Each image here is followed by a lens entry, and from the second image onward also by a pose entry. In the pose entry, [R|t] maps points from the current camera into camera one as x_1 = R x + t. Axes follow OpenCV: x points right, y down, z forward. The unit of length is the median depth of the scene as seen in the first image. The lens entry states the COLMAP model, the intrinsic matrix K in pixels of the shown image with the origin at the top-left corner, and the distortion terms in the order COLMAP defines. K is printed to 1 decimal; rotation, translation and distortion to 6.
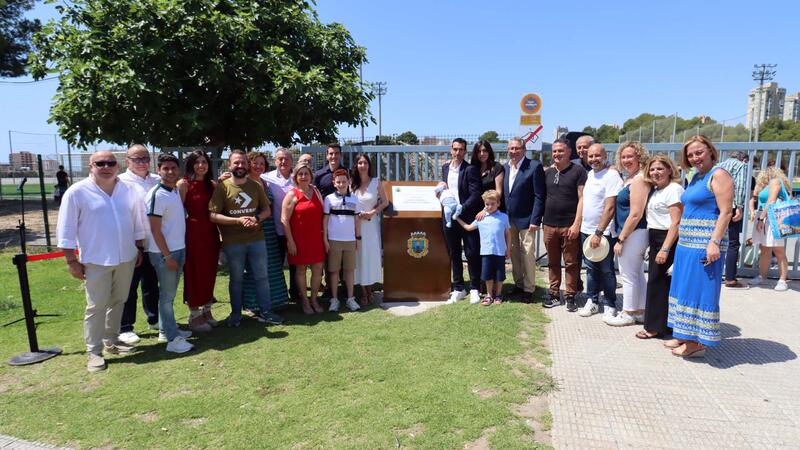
lens RADIAL K [[424.3, 0, 398.7], [0, 424.3, 226.6], [0, 0, 1]] dist [0.002041, -0.000350]
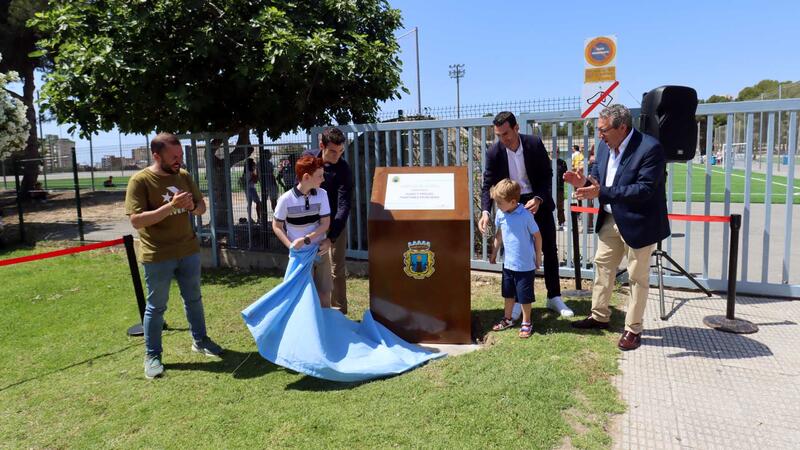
lens RADIAL K [[403.5, 0, 422.9], [0, 403.5, 197.4], [0, 0, 1]] dist [0.002807, 0.001743]
pose [[0.984426, -0.012398, -0.175361, 0.134970], [0.007763, 0.999603, -0.027093, -0.032355], [0.175627, 0.025310, 0.984131, 0.293447]]
